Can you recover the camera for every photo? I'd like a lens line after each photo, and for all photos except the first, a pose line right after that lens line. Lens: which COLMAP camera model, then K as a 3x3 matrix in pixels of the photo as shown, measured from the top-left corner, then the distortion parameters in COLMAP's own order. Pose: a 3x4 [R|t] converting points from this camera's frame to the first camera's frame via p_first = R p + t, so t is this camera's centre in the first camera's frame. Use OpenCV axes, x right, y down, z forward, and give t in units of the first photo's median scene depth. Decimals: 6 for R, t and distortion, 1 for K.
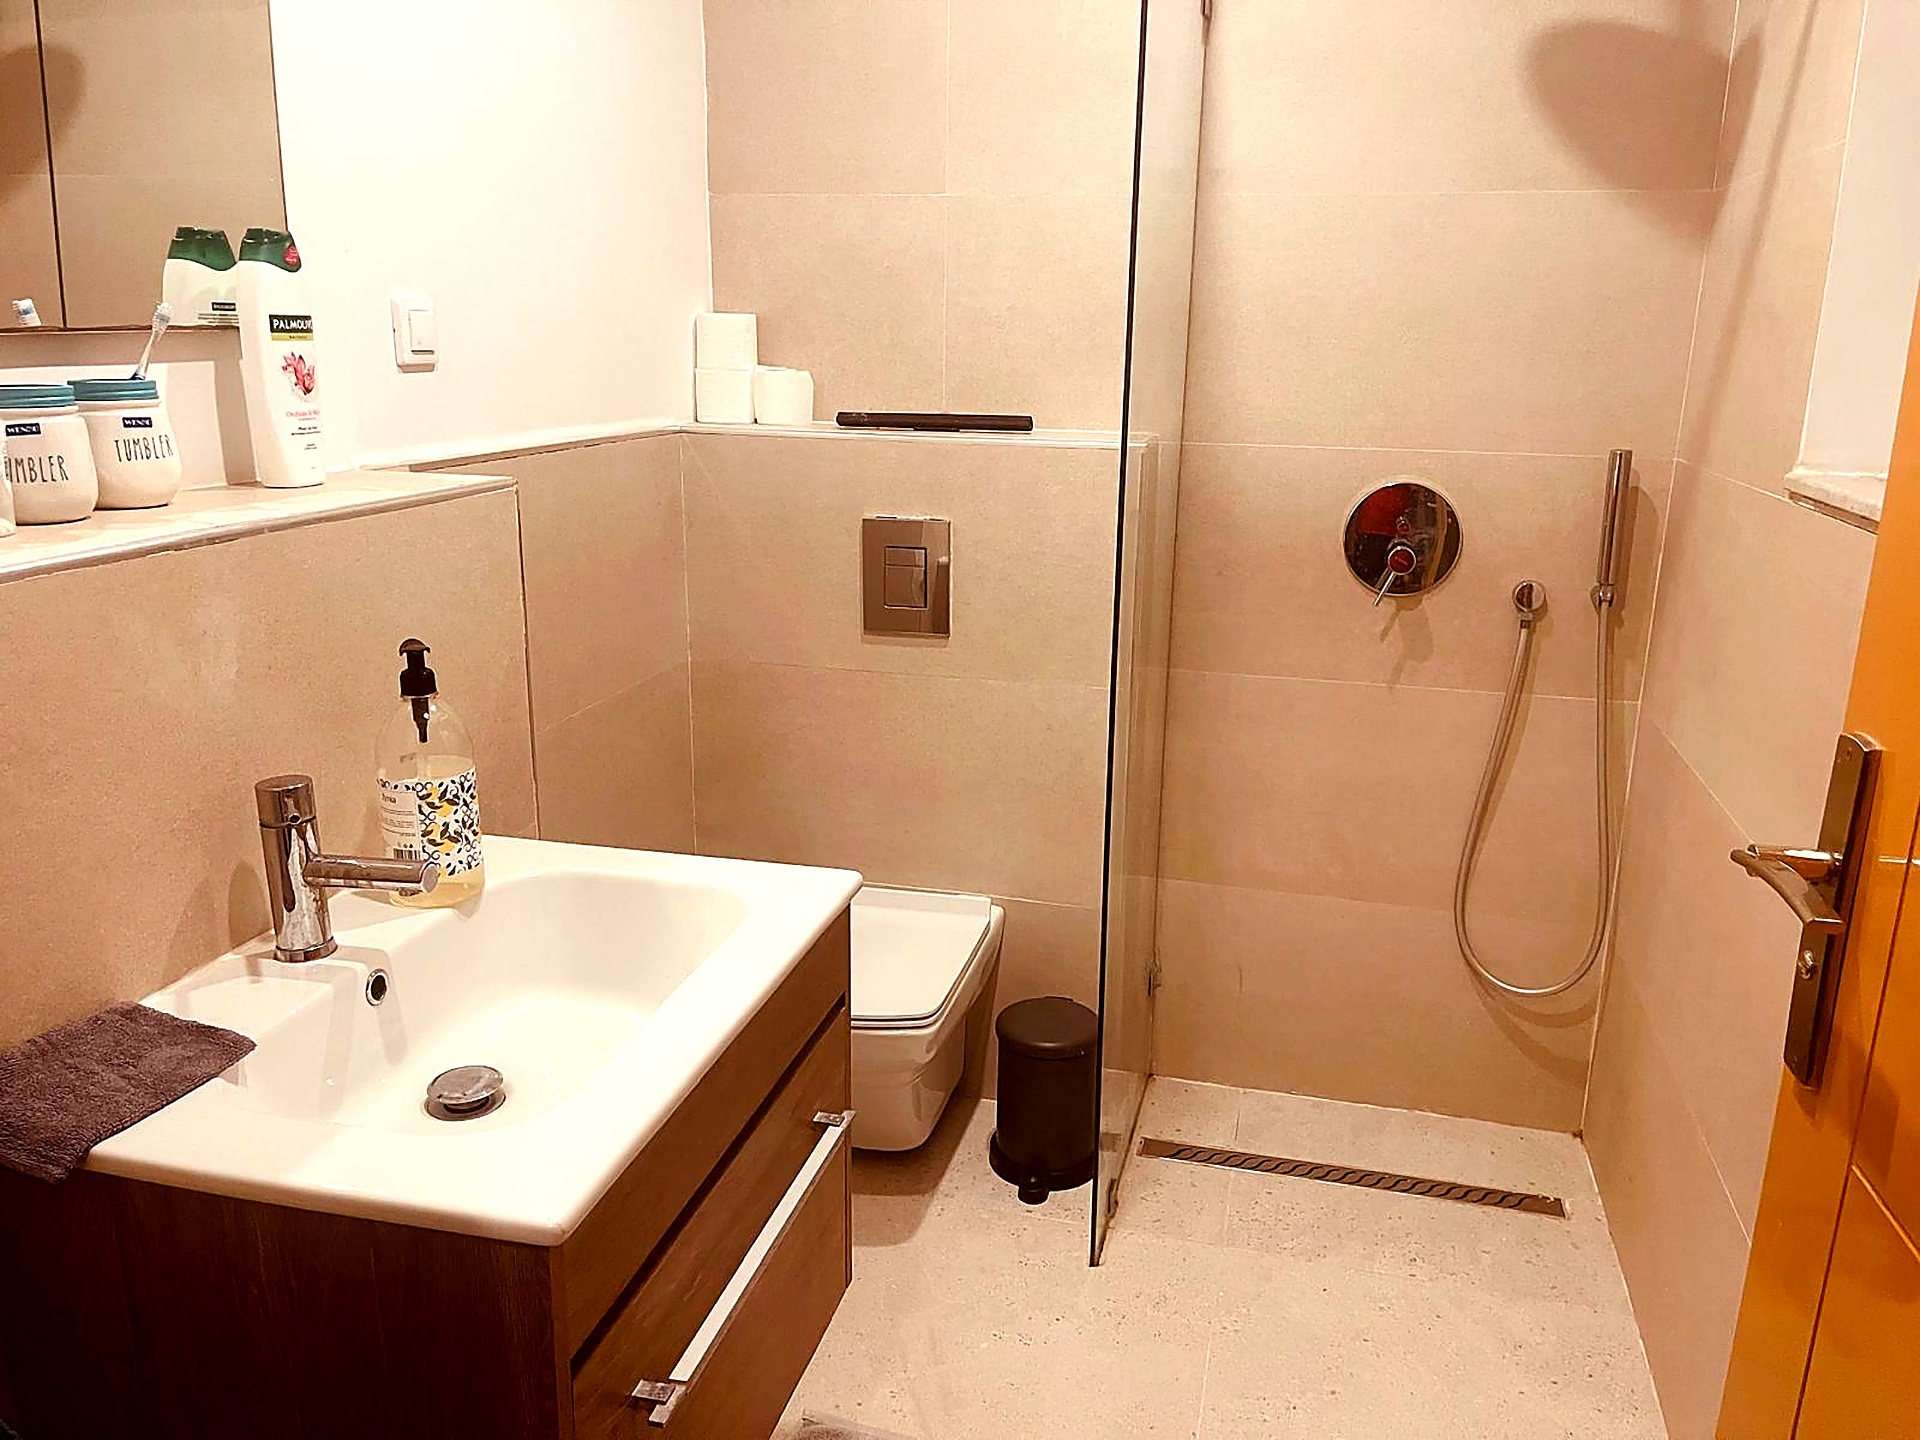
lens RADIAL K [[1478.5, 0, 960.0], [0, 1478.5, 720.0], [0, 0, 1]] dist [0.063587, -0.097925]
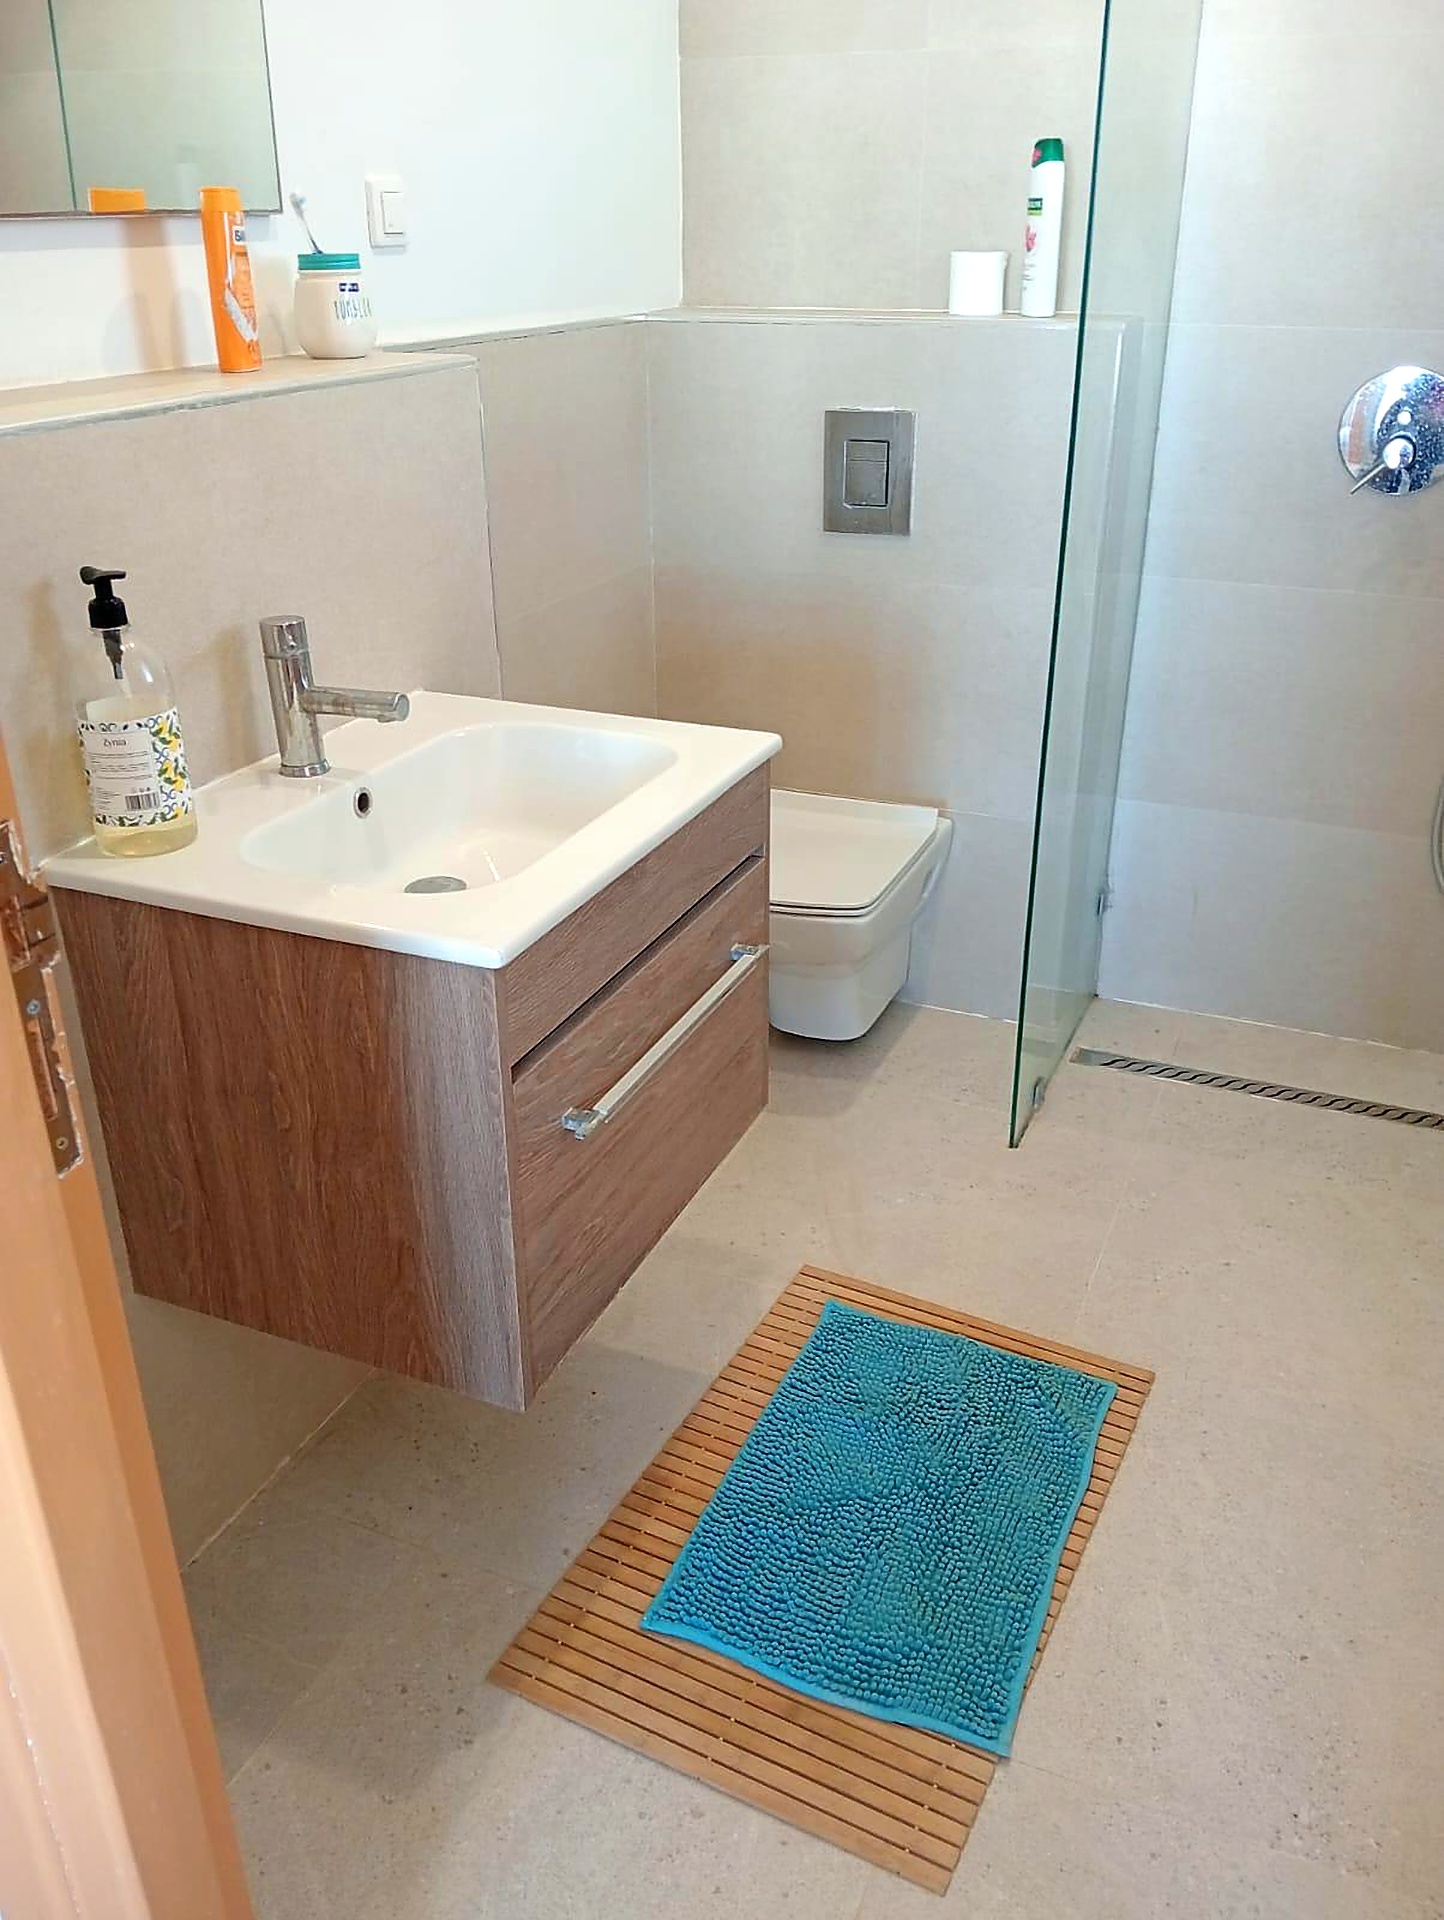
lens RADIAL K [[1597.7, 0, 706.1], [0, 1597.7, 986.3], [0, 0, 1]] dist [0.065169, -0.133960]
pose [[0.985755, 0.052514, -0.159779, 0.056971], [-0.022311, 0.982438, 0.185248, 0.052414], [0.166701, -0.179045, 0.969615, -0.137436]]
